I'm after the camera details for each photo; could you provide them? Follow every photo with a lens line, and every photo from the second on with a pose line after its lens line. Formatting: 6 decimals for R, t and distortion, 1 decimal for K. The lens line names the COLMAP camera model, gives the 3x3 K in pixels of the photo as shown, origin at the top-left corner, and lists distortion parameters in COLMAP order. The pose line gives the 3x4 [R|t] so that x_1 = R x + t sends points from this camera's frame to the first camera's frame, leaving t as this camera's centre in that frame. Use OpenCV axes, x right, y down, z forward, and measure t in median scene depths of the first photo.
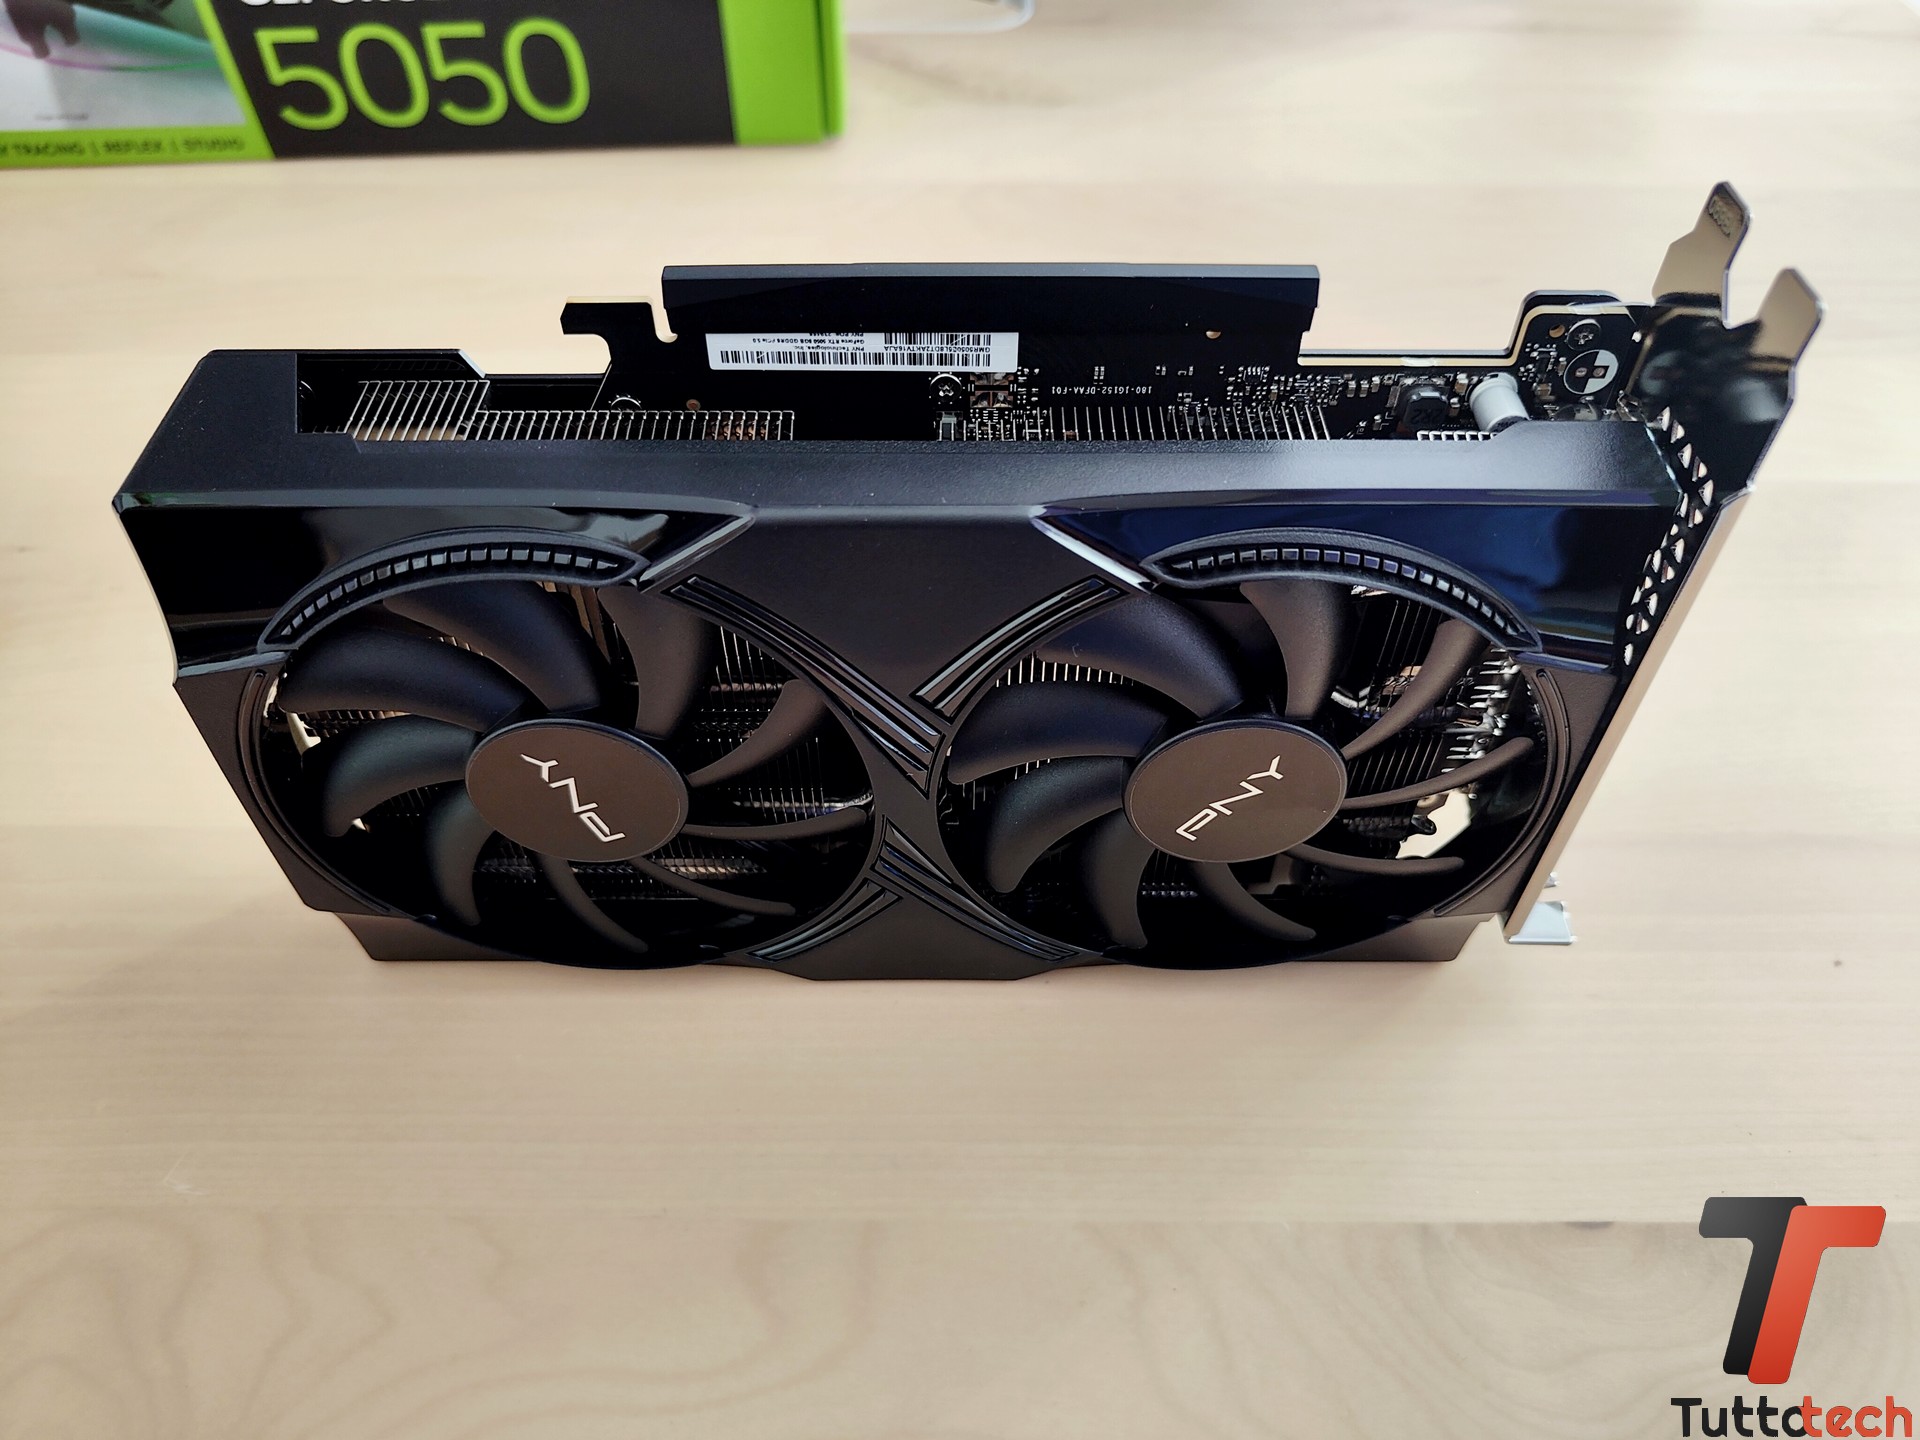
lens RADIAL K [[1259.1, 0, 960.0], [0, 1259.1, 720.0], [0, 0, 1]] dist [-0.048377, 0.025752]
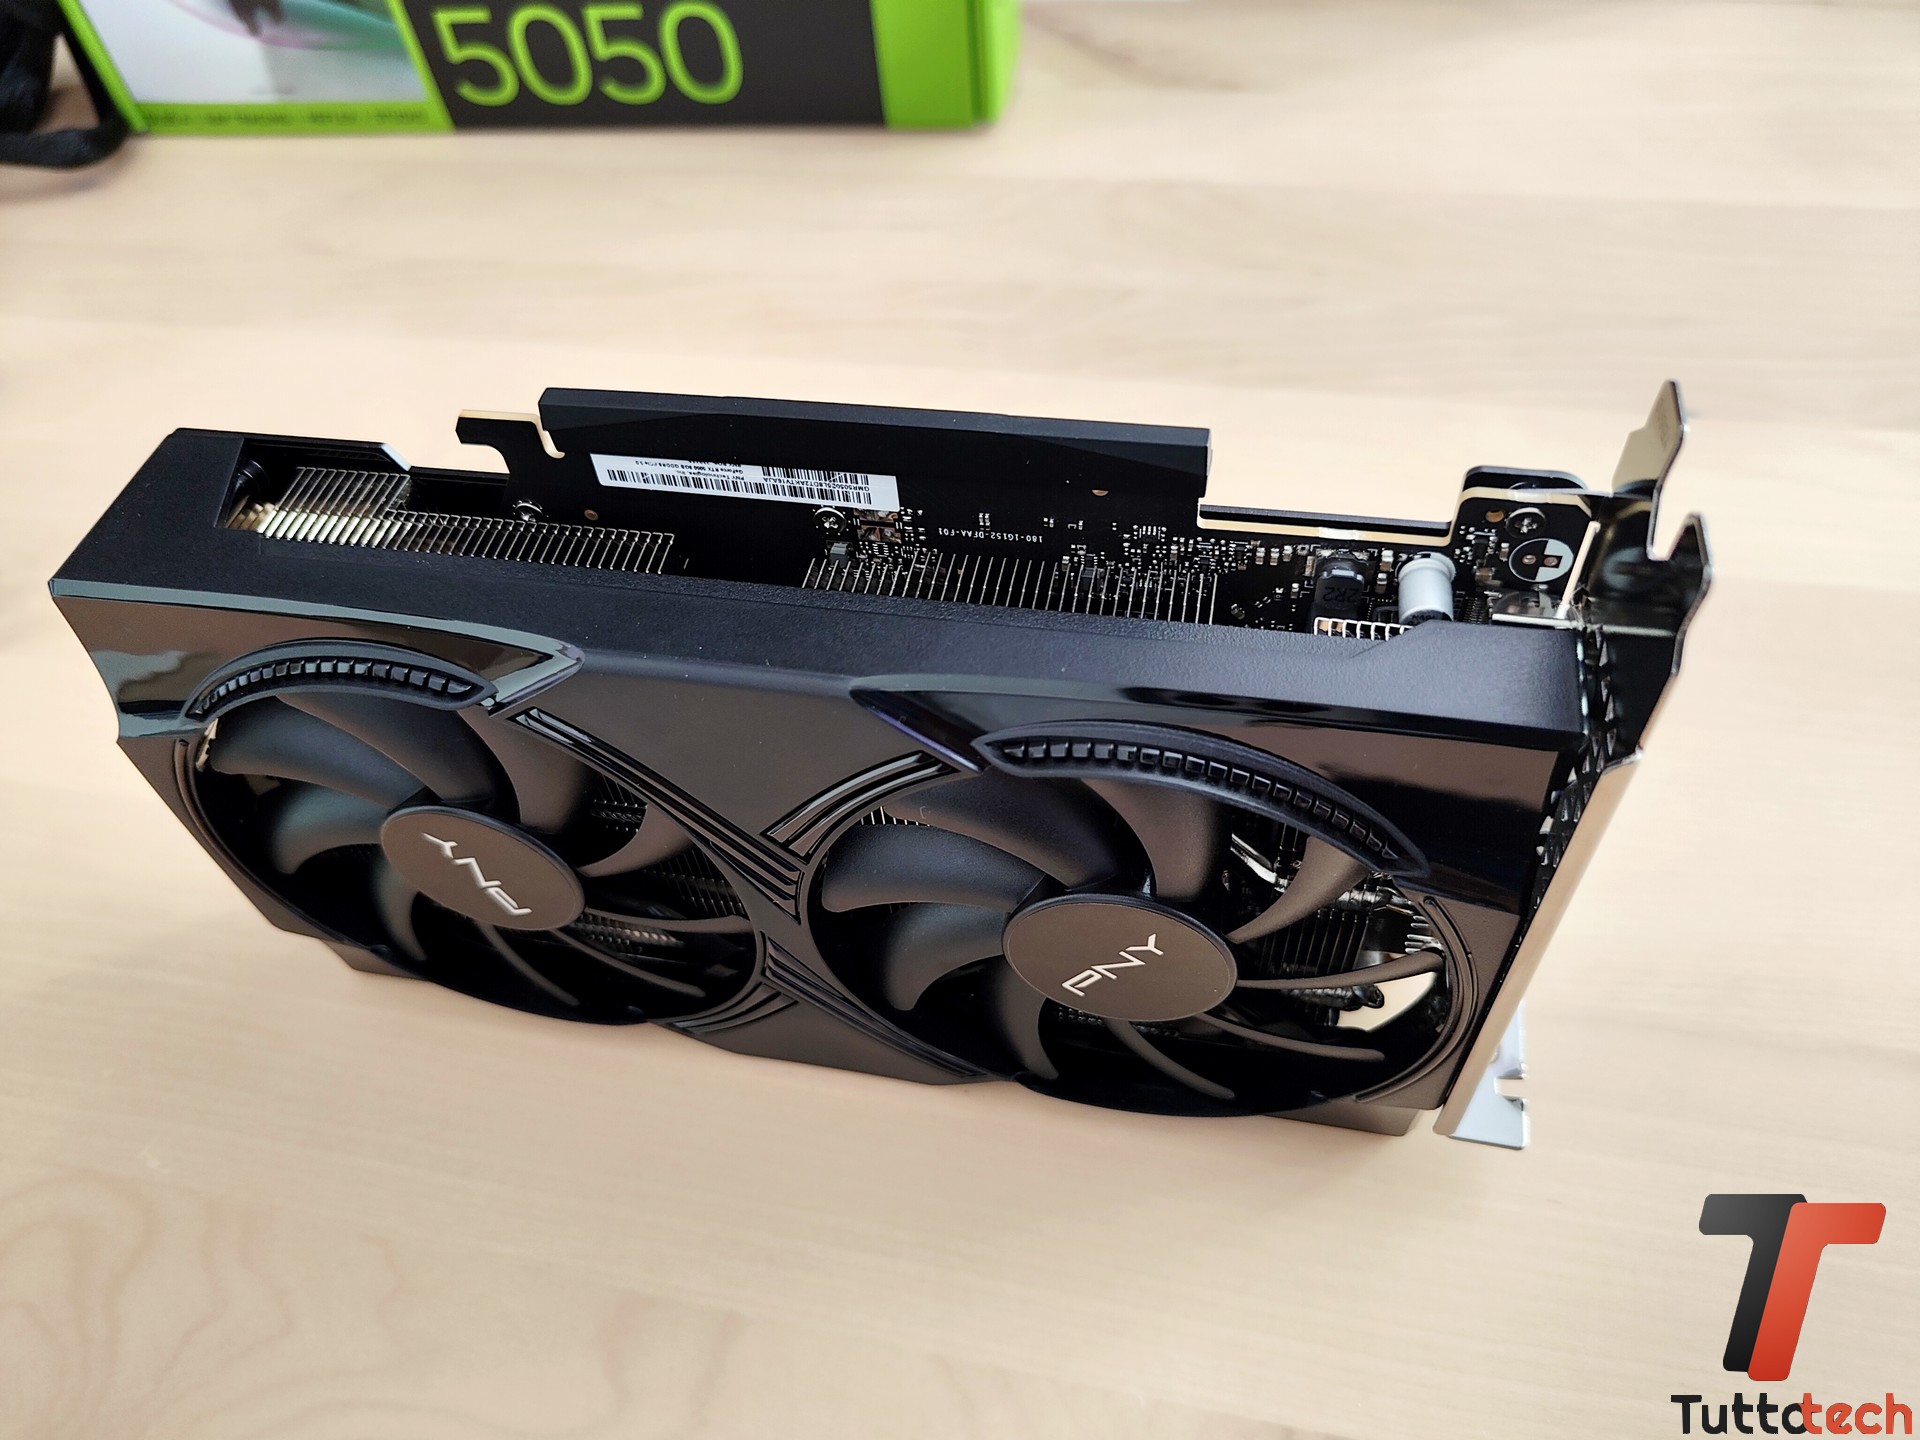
lens RADIAL K [[1271.9, 0, 960.0], [0, 1271.9, 720.0], [0, 0, 1]] dist [-0.034766, -0.001992]
pose [[0.979067, 0.105977, -0.173770, 0.272148], [-0.097161, 0.993548, 0.058500, -0.179599], [0.178848, -0.040392, 0.983047, 0.053654]]
